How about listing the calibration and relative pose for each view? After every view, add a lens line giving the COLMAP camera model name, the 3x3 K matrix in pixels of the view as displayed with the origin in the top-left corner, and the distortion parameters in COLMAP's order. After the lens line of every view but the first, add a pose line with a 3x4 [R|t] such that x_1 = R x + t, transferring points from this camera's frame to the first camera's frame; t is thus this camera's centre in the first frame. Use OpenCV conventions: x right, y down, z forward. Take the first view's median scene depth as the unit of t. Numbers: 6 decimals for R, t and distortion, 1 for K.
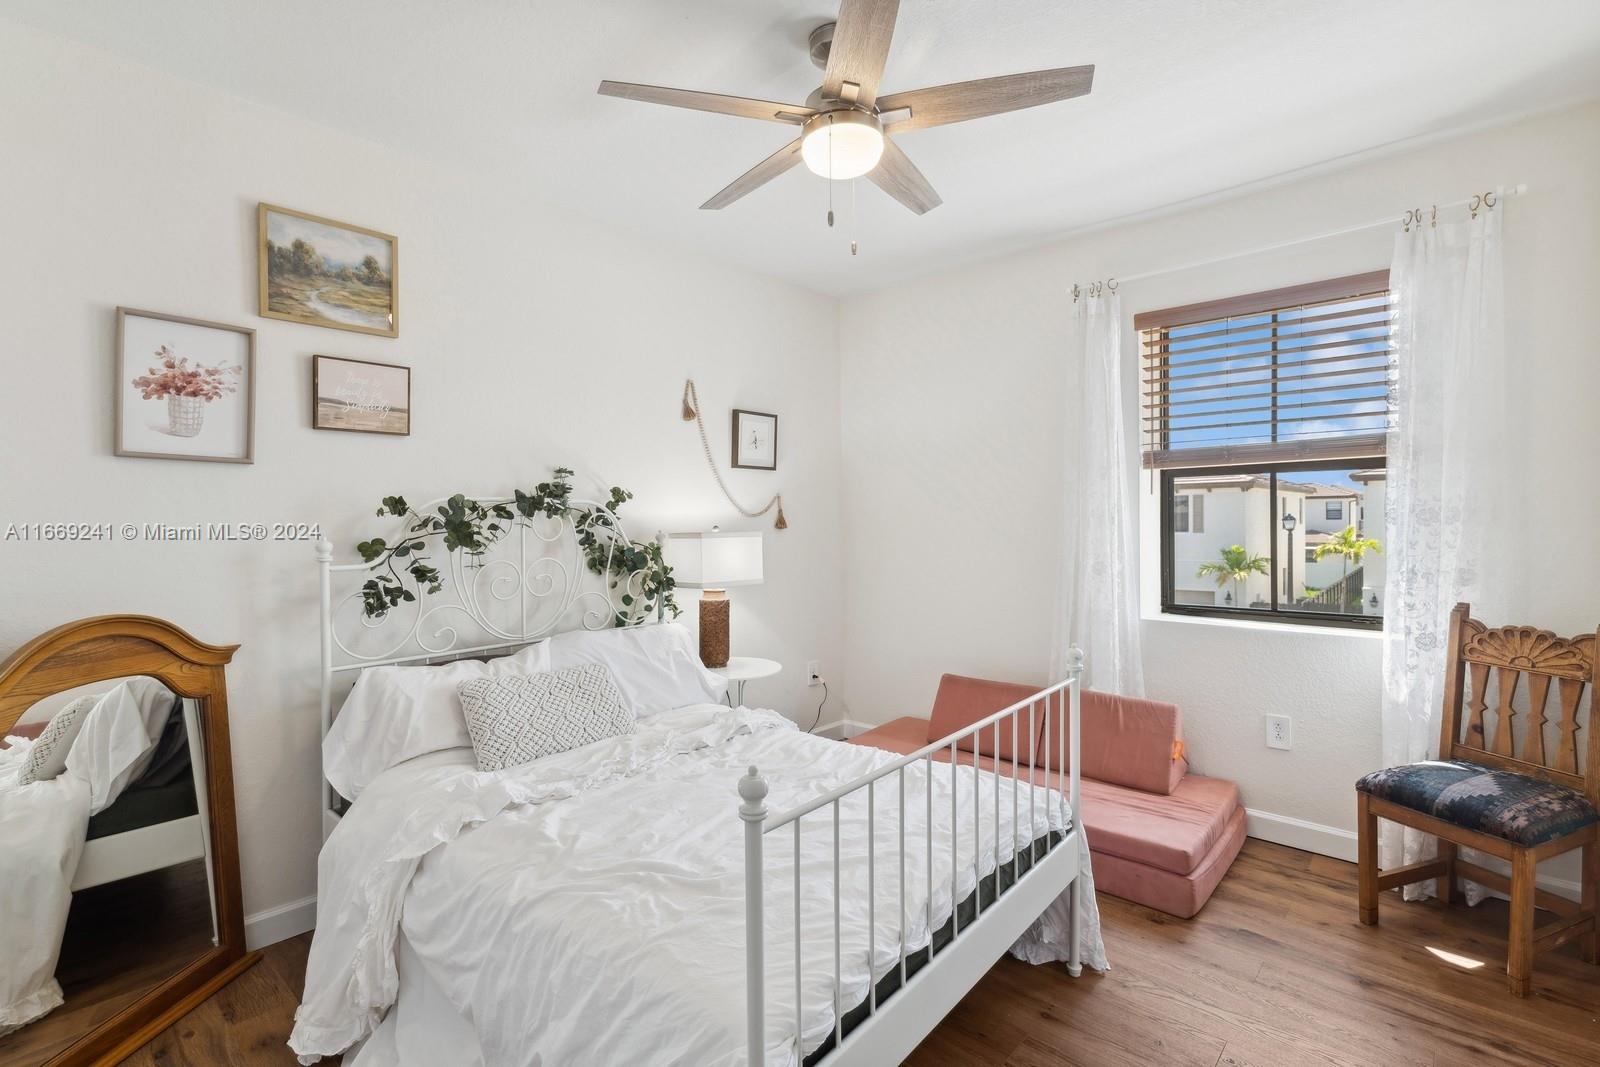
lens RADIAL K [[739.1, 0, 800.0], [0, 739.1, 533.5], [0, 0, 1]] dist [-0.000564, -0.000123]
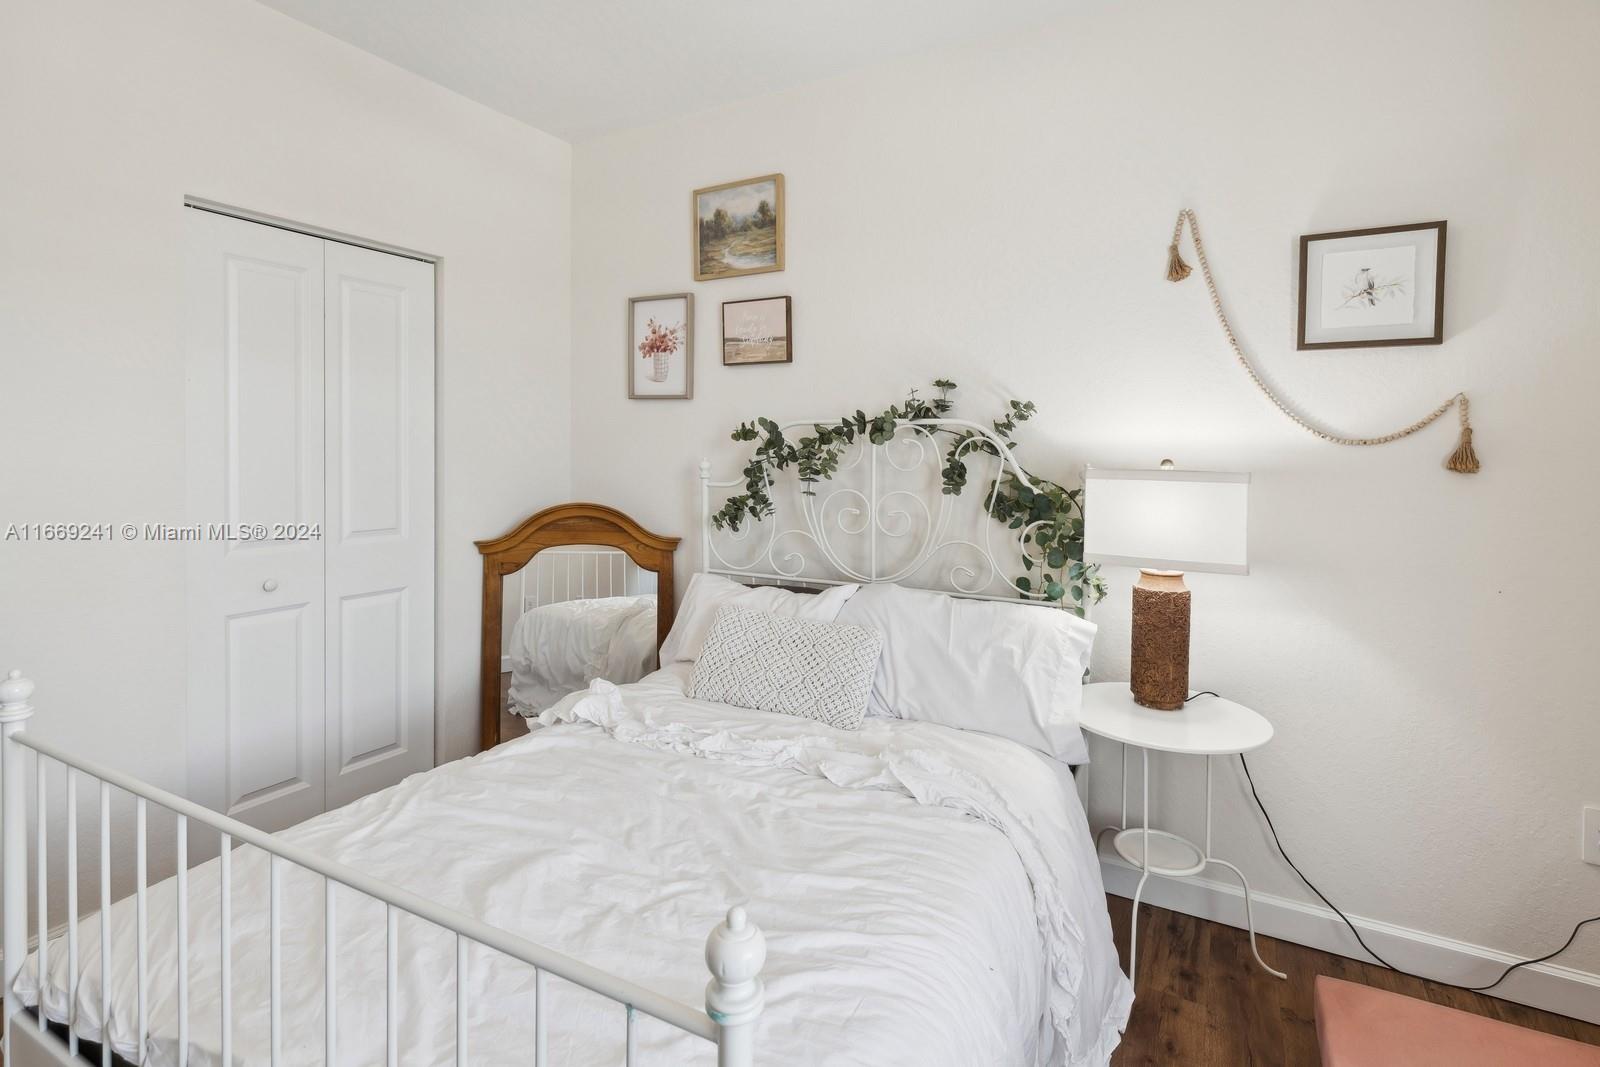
lens RADIAL K [[774.7, 0, 803.1], [0, 774.7, 464.5], [0, 0, 1]] dist [0.001086, -0.000048]
pose [[0.214551, 0.033748, -0.976130, 0.575730], [-0.028350, 0.999197, 0.028314, -0.022301], [0.976301, 0.021598, 0.215336, 0.848118]]
